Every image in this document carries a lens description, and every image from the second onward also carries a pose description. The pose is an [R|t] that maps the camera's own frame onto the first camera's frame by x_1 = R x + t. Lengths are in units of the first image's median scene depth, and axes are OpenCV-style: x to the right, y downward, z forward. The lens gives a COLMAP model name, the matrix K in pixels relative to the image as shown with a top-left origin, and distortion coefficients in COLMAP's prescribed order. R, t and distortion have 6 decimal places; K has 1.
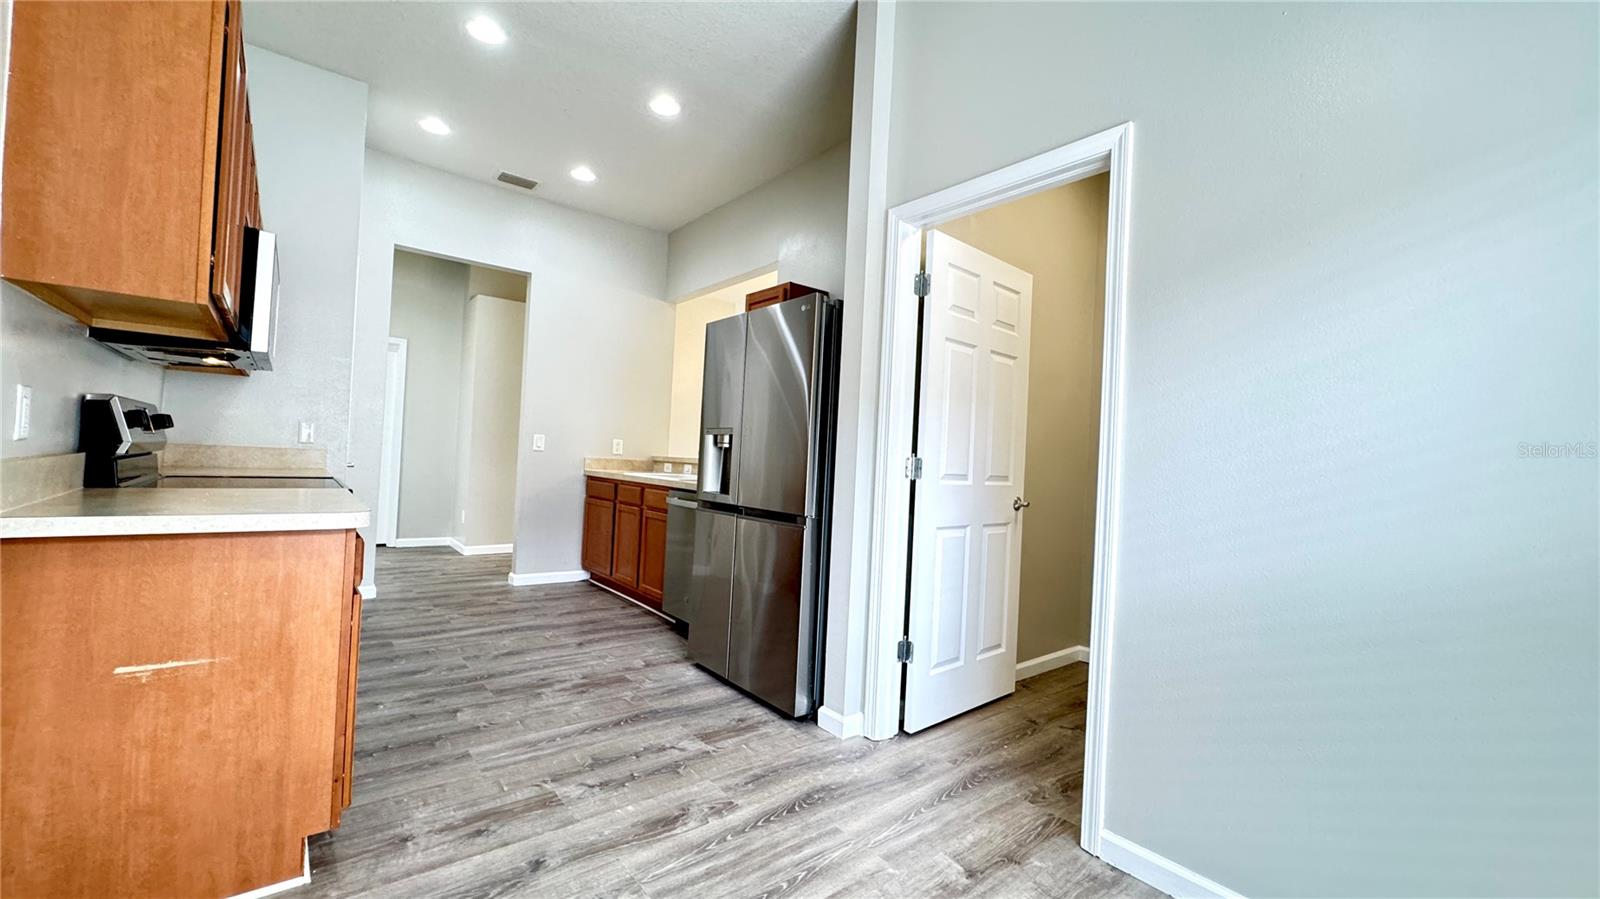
lens RADIAL K [[637.1, 0, 799.9], [0, 637.1, 451.6], [0, 0, 1]] dist [-0.001444, -0.000167]
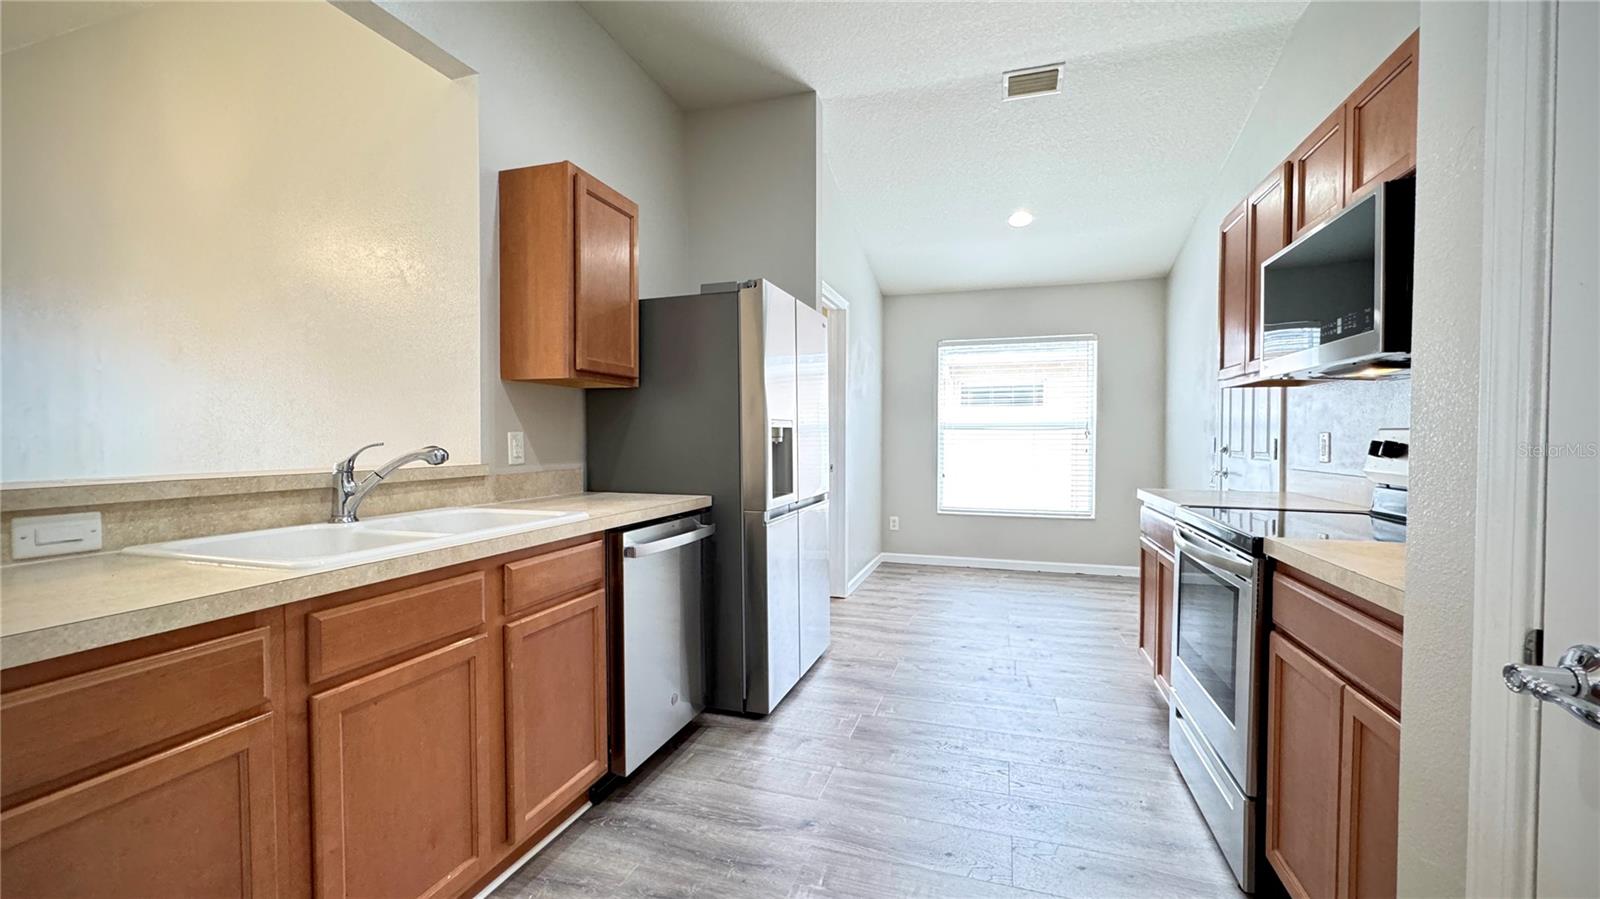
lens RADIAL K [[637.1, 0, 799.9], [0, 637.1, 451.6], [0, 0, 1]] dist [-0.001444, -0.000167]
pose [[-0.546039, -0.068591, 0.834947, -0.692162], [-0.036767, 0.997644, 0.057911, -0.036344], [-0.836953, 0.000923, -0.547274, 1.170598]]
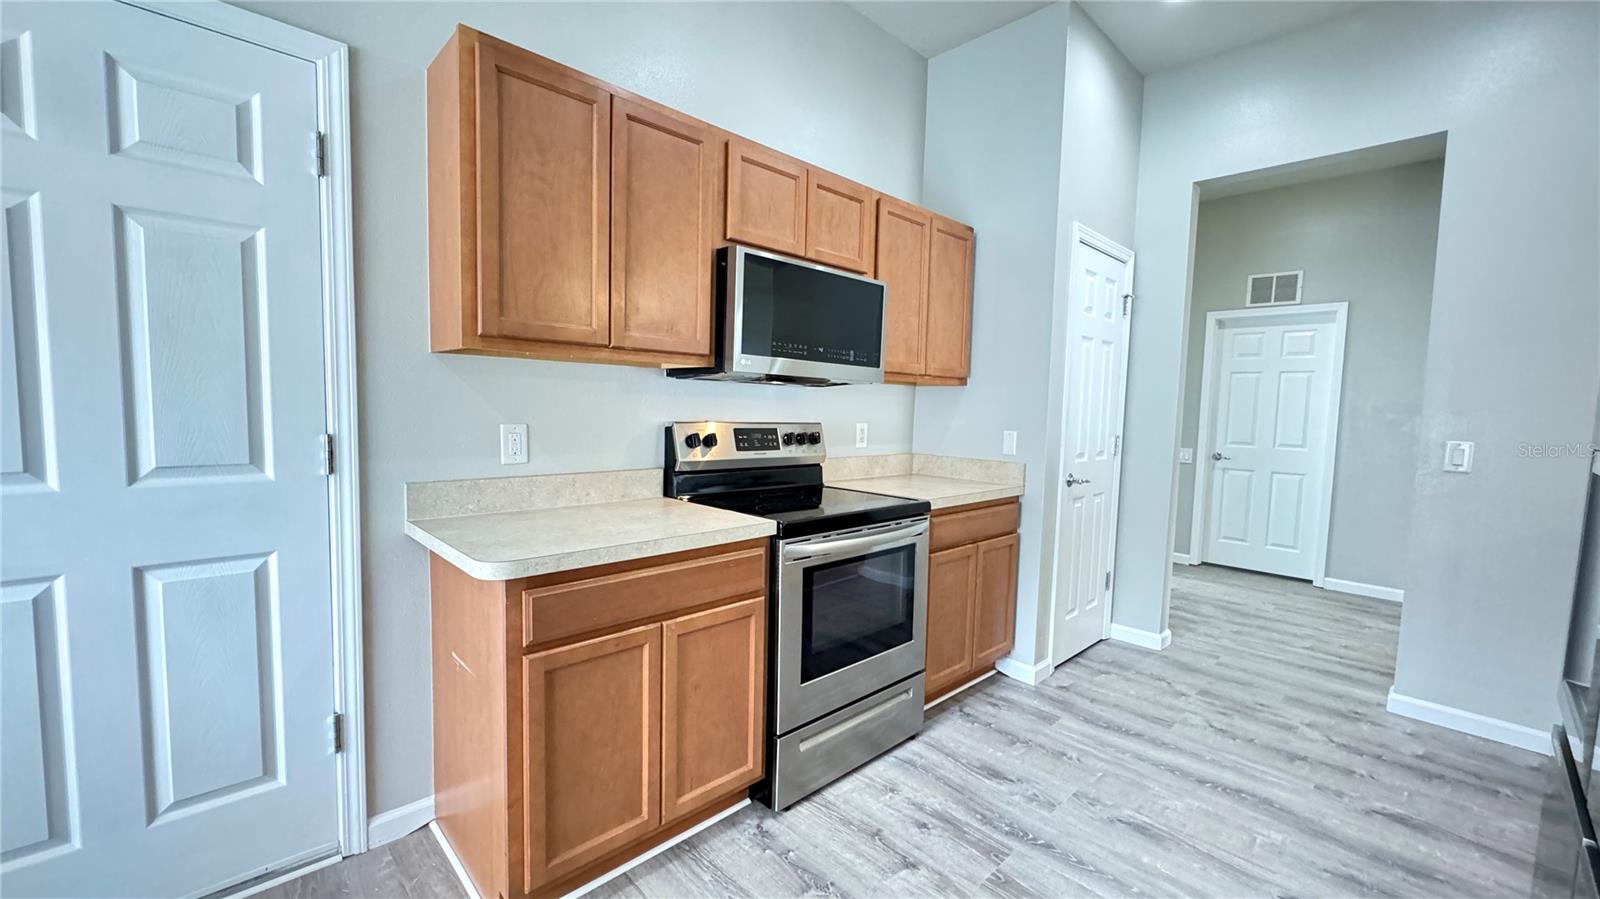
lens RADIAL K [[637.1, 0, 799.9], [0, 637.1, 451.6], [0, 0, 1]] dist [-0.001444, -0.000167]
pose [[0.081870, 0.026220, -0.996298, 0.075002], [-0.011822, 0.999609, 0.025335, -0.031977], [0.996573, 0.009704, 0.082148, 0.541439]]
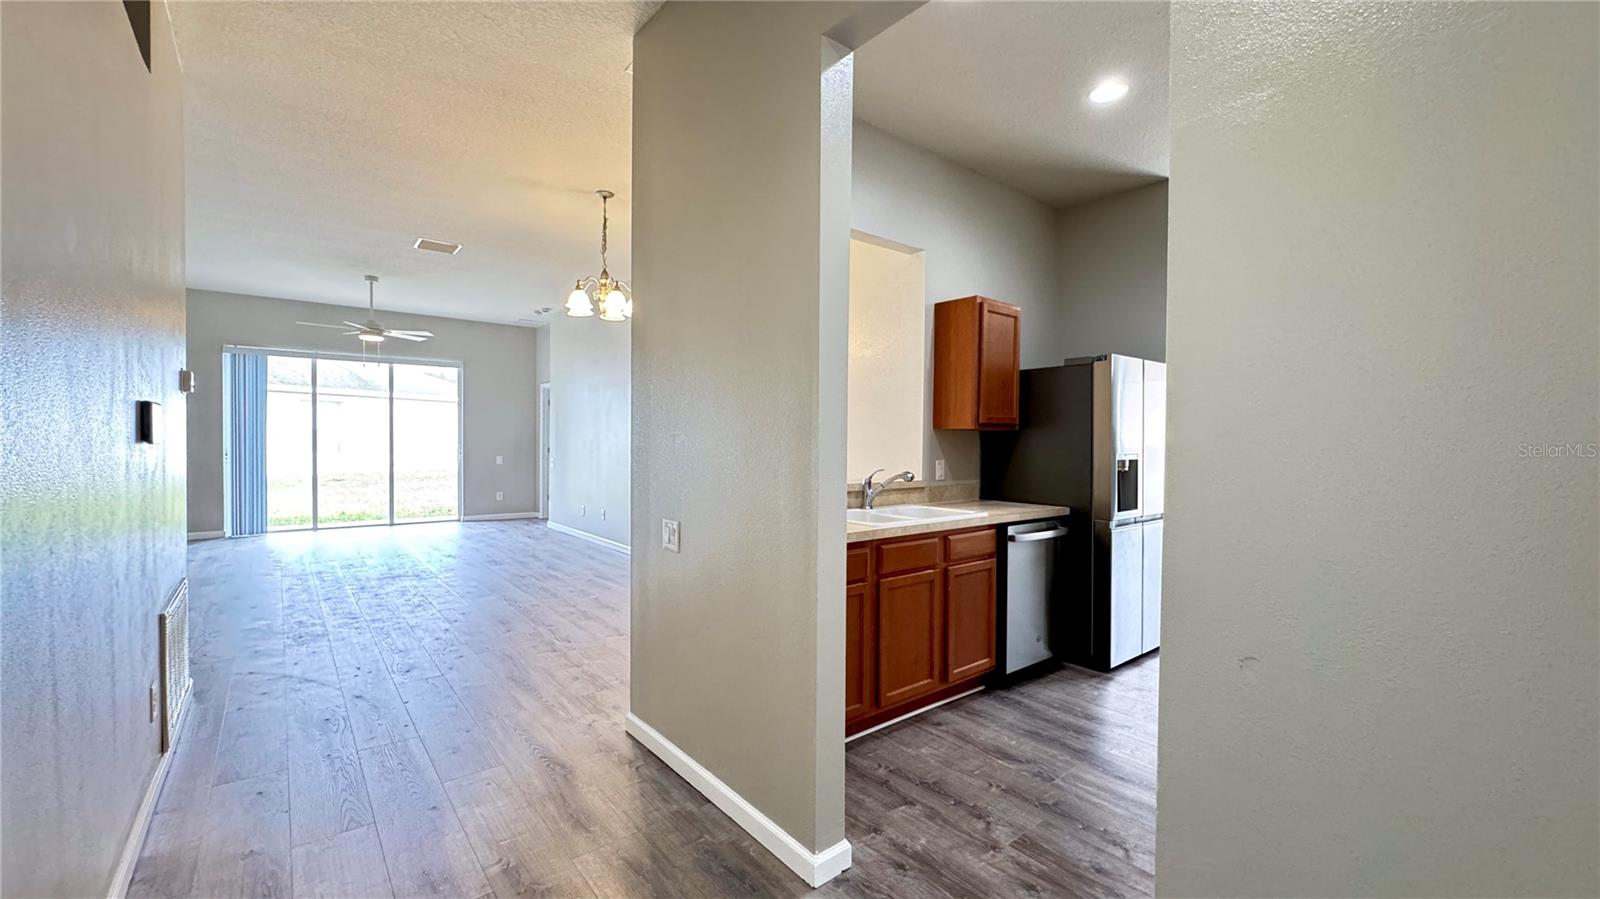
lens RADIAL K [[637.1, 0, 799.9], [0, 637.1, 451.6], [0, 0, 1]] dist [-0.001444, -0.000167]
pose [[-0.006807, -0.067265, 0.997712, -1.021205], [-0.020884, 0.997527, 0.067110, -0.085496], [-0.999759, -0.020379, -0.008195, 1.292221]]
